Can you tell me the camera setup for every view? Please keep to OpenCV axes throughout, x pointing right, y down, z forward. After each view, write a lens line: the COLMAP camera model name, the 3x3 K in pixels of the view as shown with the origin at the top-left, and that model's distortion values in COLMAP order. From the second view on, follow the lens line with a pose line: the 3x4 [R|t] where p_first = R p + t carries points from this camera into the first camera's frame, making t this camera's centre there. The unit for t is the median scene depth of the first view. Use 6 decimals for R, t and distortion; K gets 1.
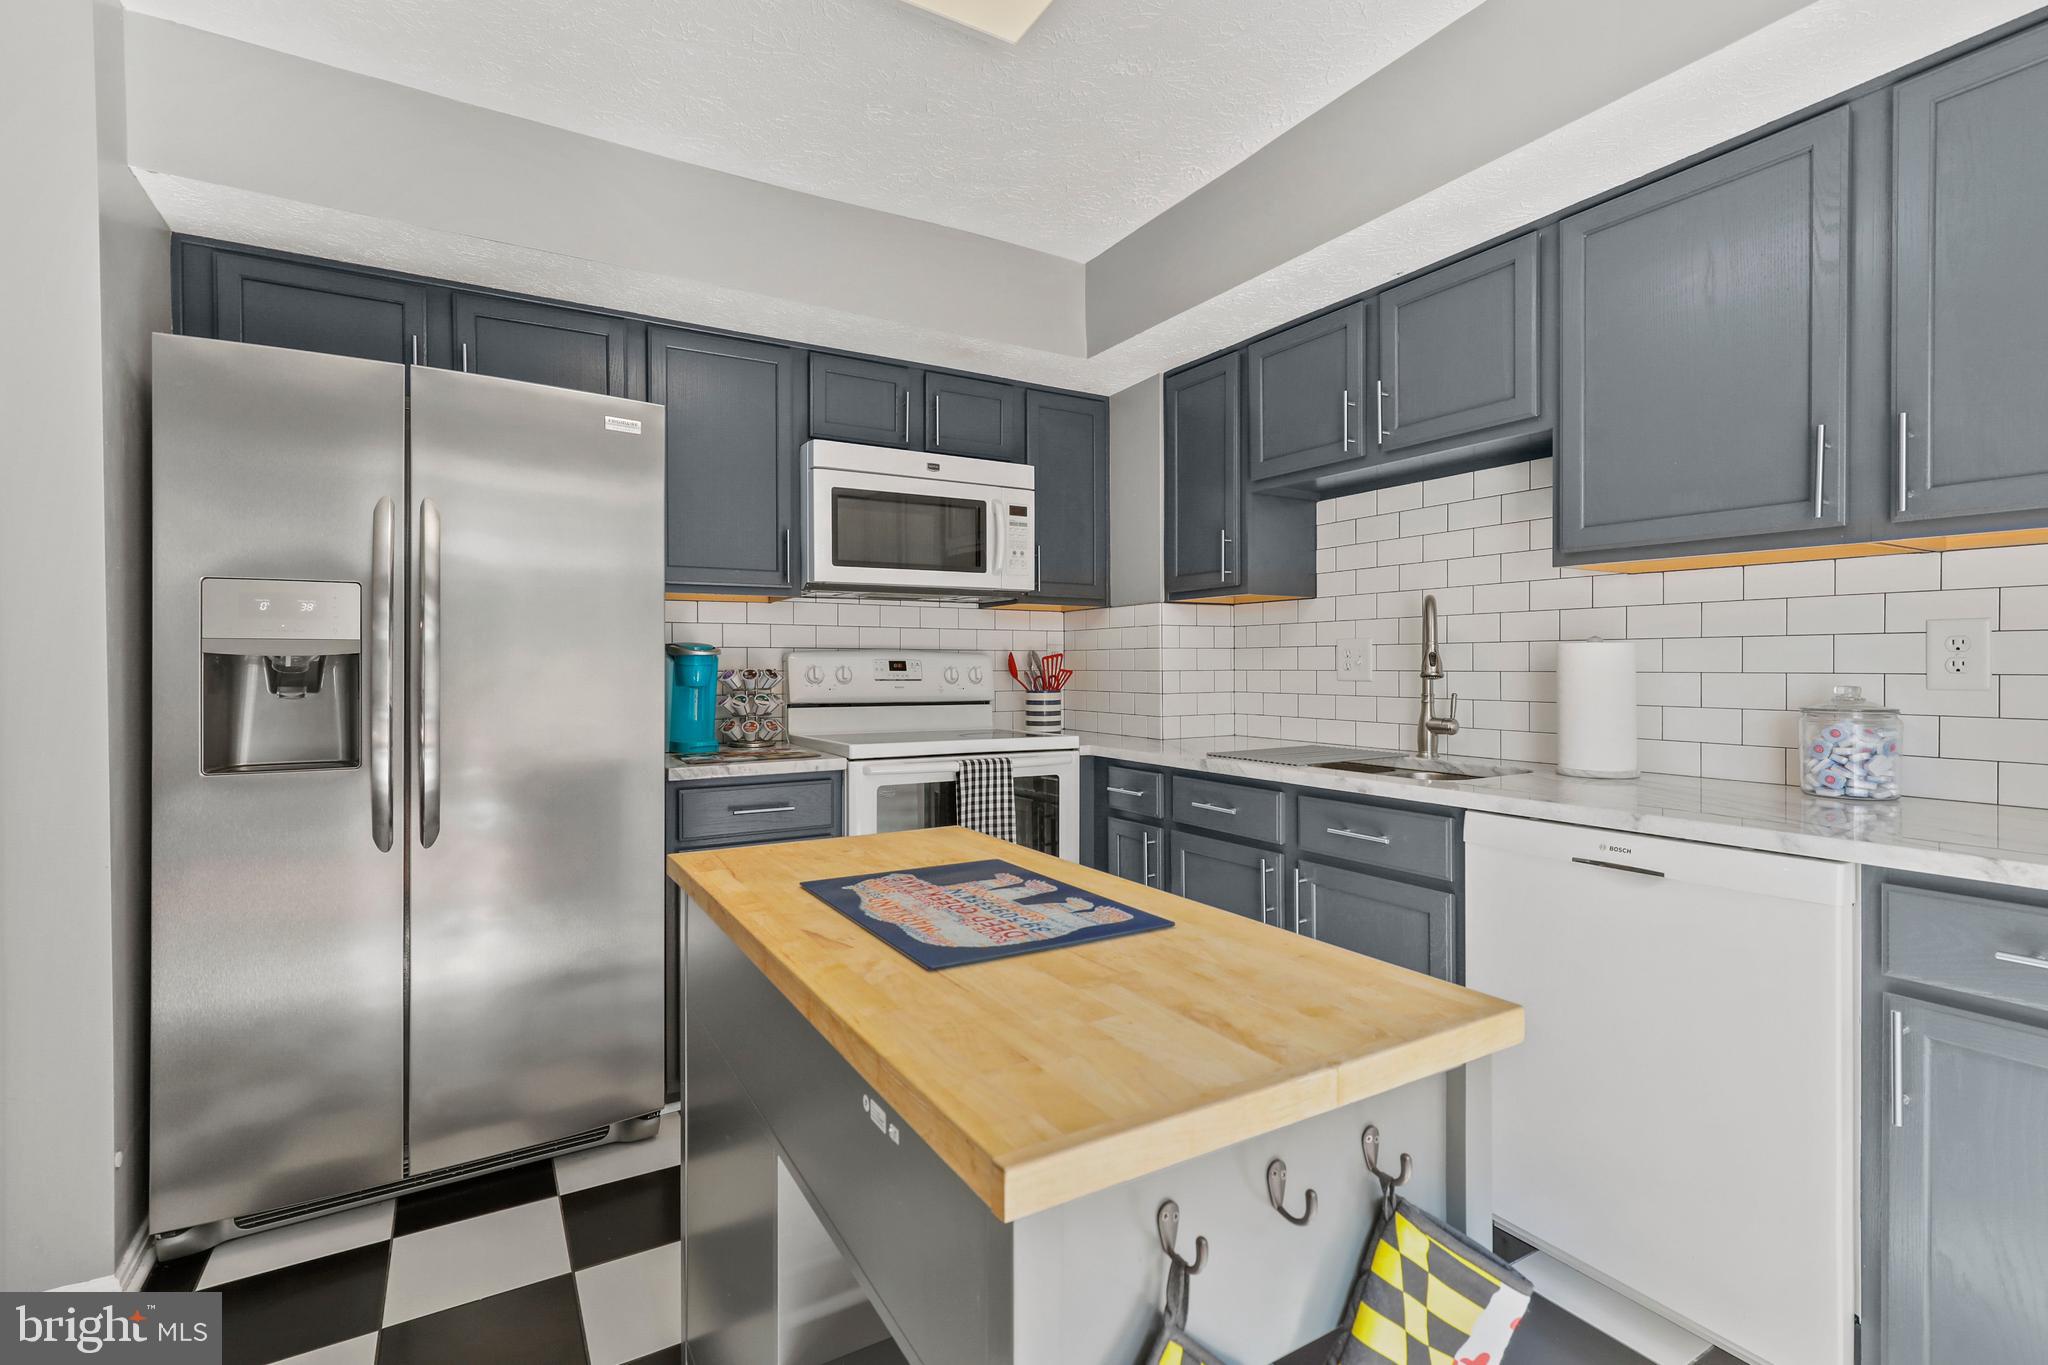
lens RADIAL K [[930.3, 0, 1024.0], [0, 930.3, 682.5], [0, 0, 1]] dist [0.007595, 0.000932]
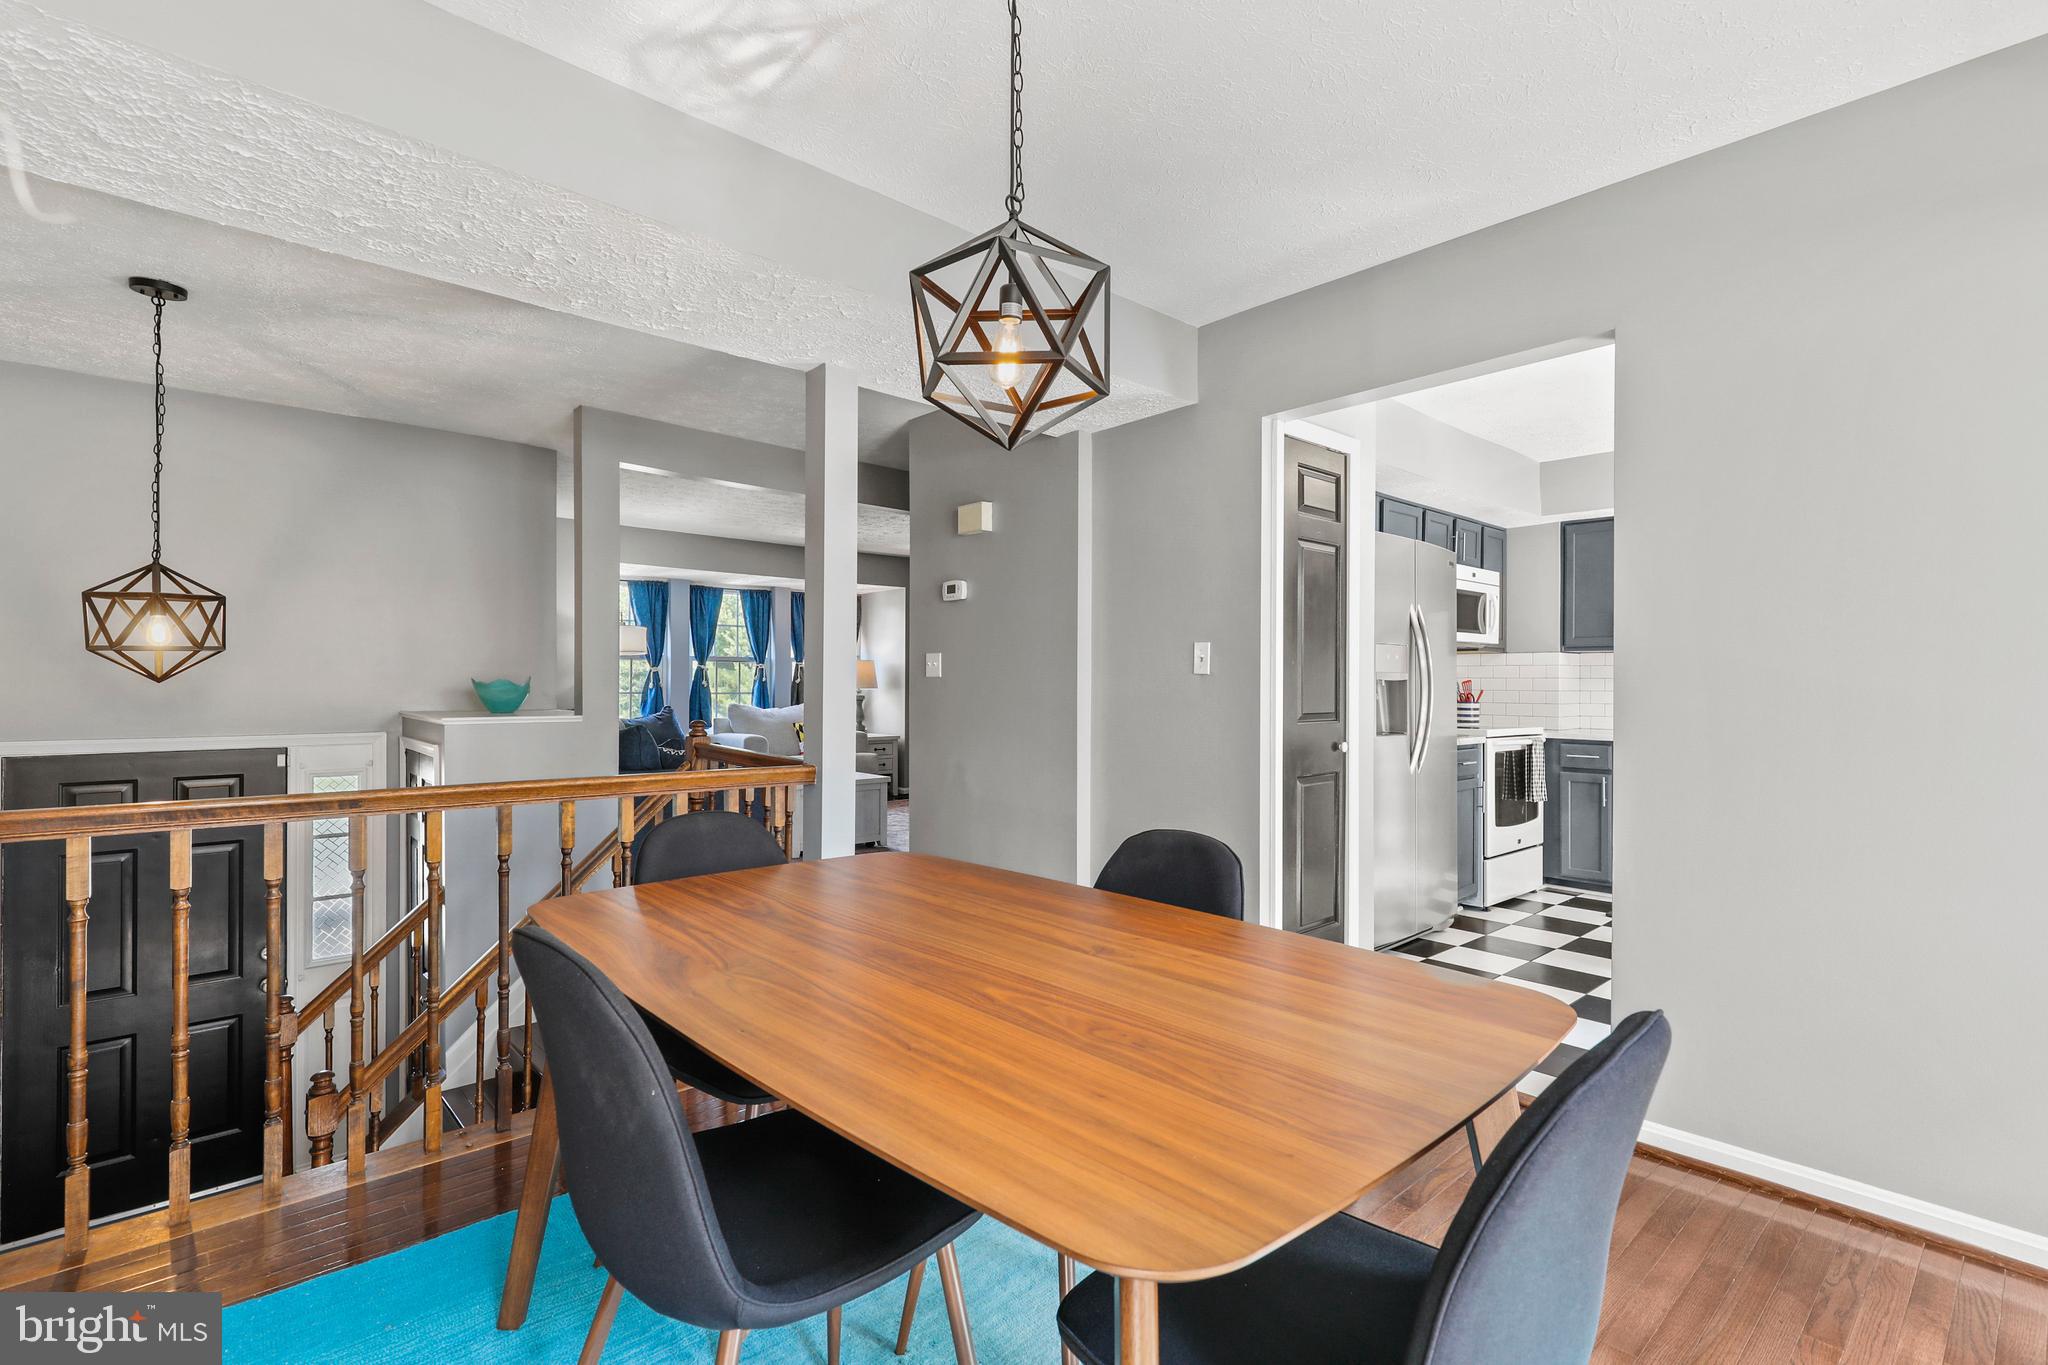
lens RADIAL K [[930.3, 0, 1024.0], [0, 930.3, 682.5], [0, 0, 1]] dist [0.007595, 0.000932]
pose [[0.980601, 0.005222, 0.195947, -1.393702], [-0.001611, 0.999826, -0.018581, 0.007279], [-0.196010, 0.017905, 0.980438, -0.625404]]
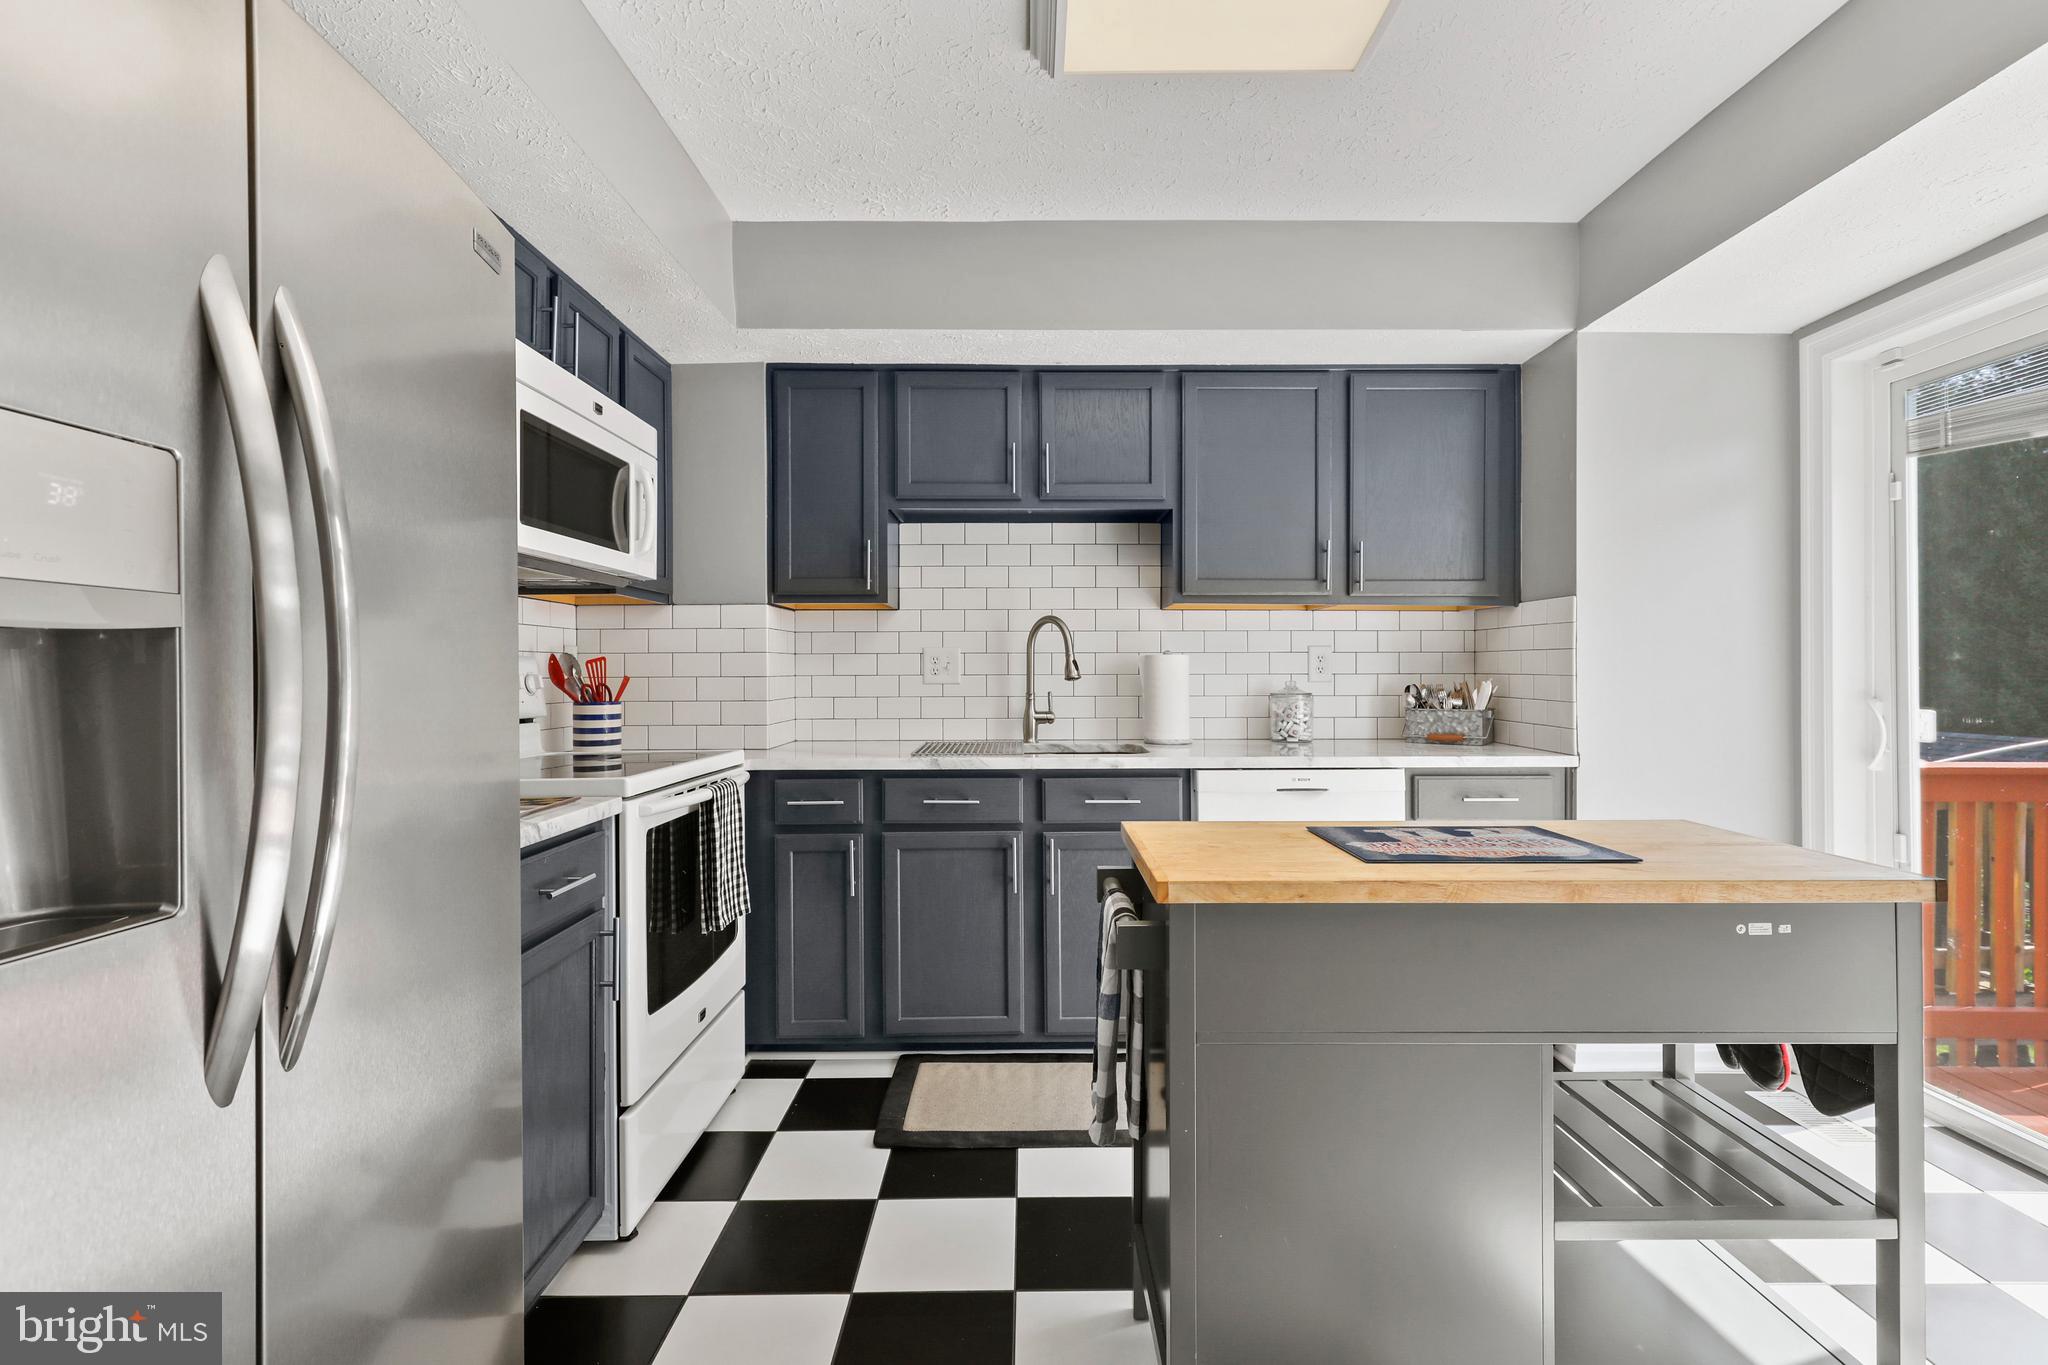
lens RADIAL K [[929.2, 0, 1024.7], [0, 929.2, 673.9], [0, 0, 1]] dist [0.010601, 0.000003]
pose [[0.511063, -0.001951, 0.859541, -0.617853], [0.018768, 0.999784, -0.008890, -0.002147], [-0.859338, 0.020675, 0.510990, 0.341485]]
